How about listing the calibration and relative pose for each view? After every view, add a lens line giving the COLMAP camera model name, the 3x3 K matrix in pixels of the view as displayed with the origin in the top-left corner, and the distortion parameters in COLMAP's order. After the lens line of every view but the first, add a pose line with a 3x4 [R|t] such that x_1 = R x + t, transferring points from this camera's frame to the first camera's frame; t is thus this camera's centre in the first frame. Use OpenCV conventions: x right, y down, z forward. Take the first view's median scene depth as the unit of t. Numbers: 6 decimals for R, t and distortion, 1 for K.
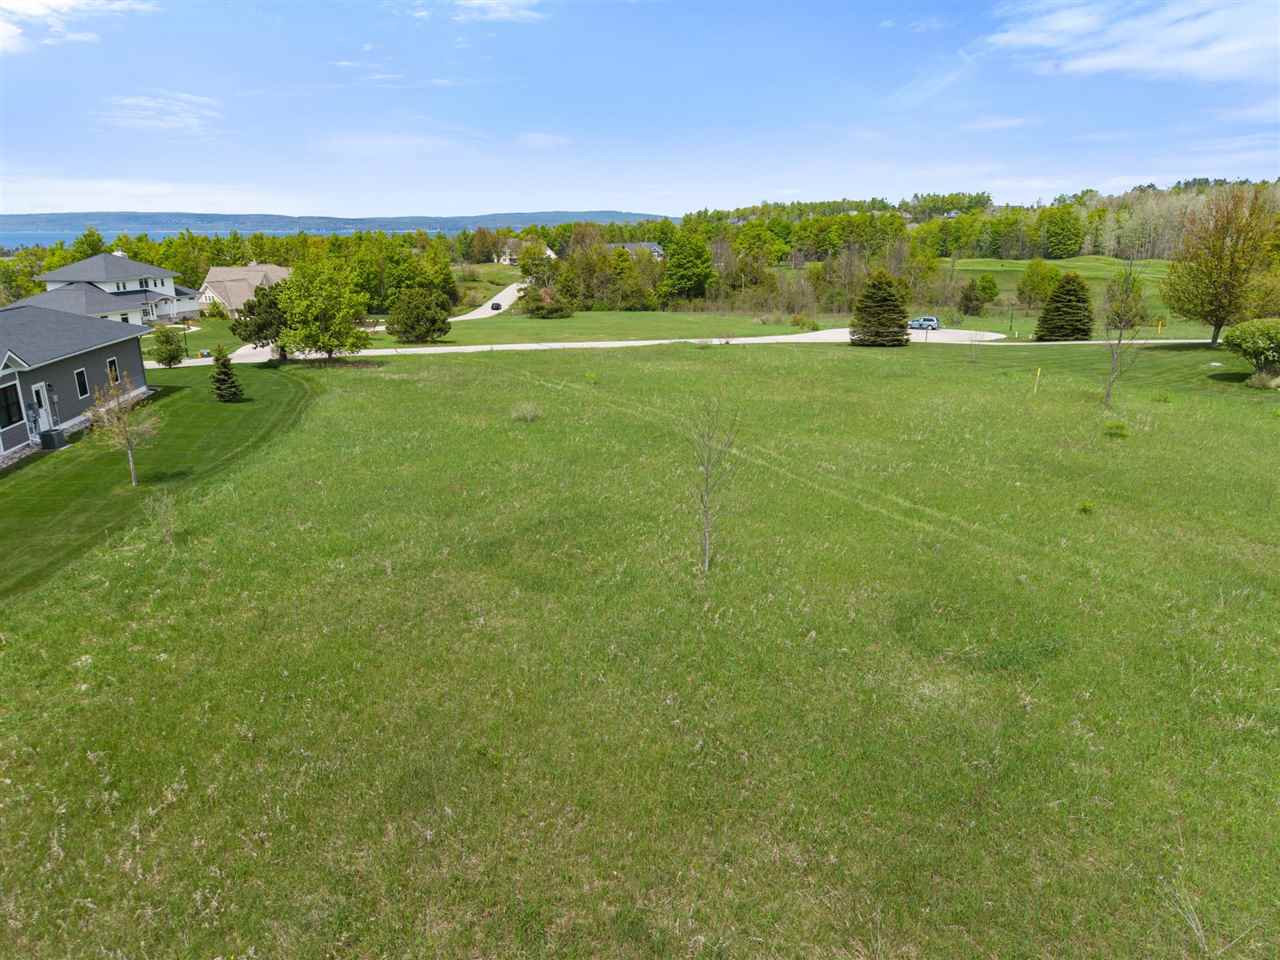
lens RADIAL K [[857.1, 0, 637.3], [0, 857.1, 523.8], [0, 0, 1]] dist [0.027037, -0.028167]
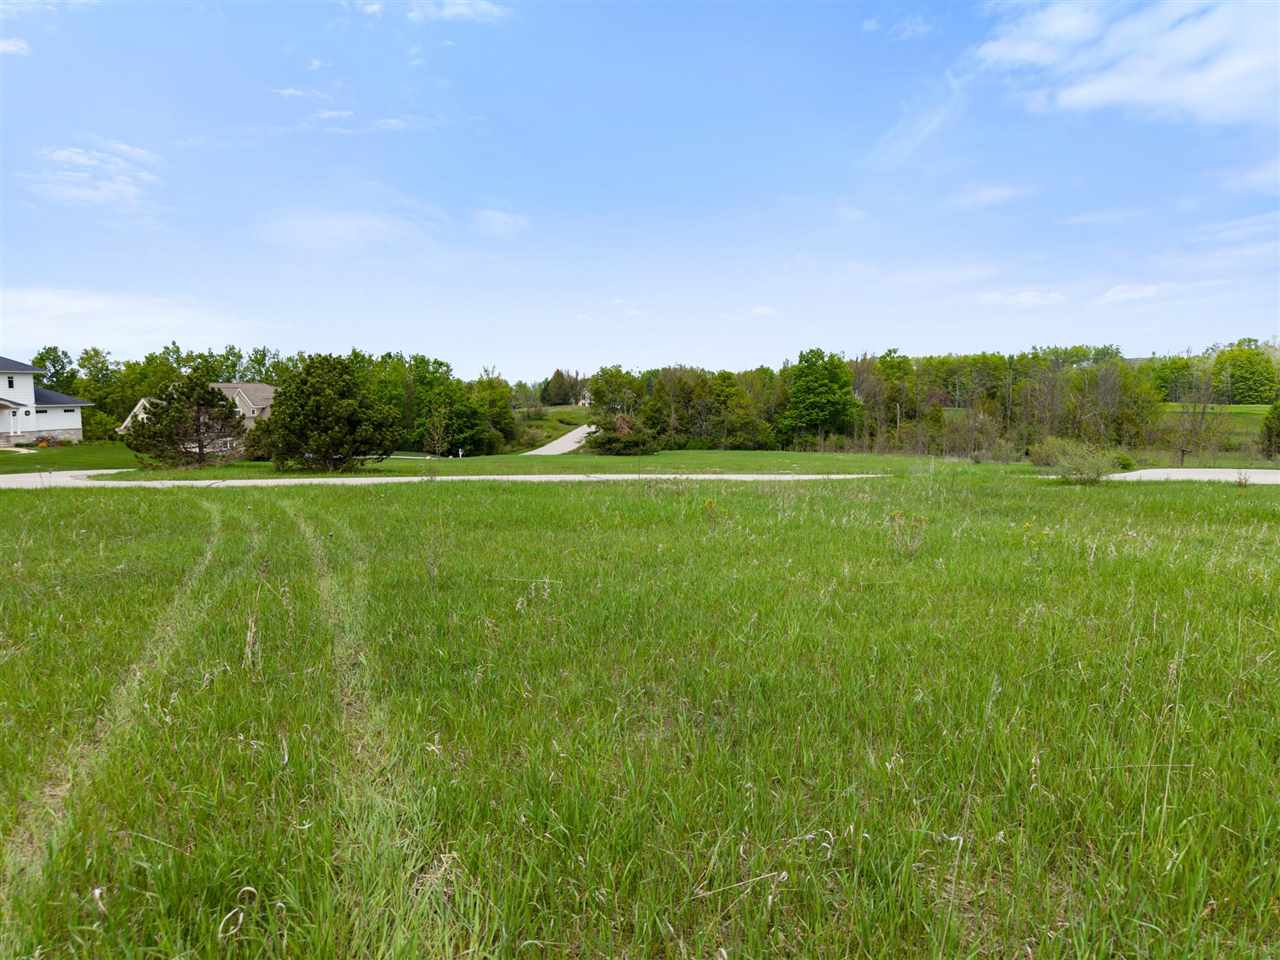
lens RADIAL K [[857.1, 0, 633.0], [0, 857.1, 489.7], [0, 0, 1]] dist [0.027037, -0.028167]
pose [[0.994930, 0.015925, -0.099304, -0.025244], [-0.037203, 0.975622, -0.216283, -0.057096], [0.093438, 0.218880, 0.971268, 0.302864]]
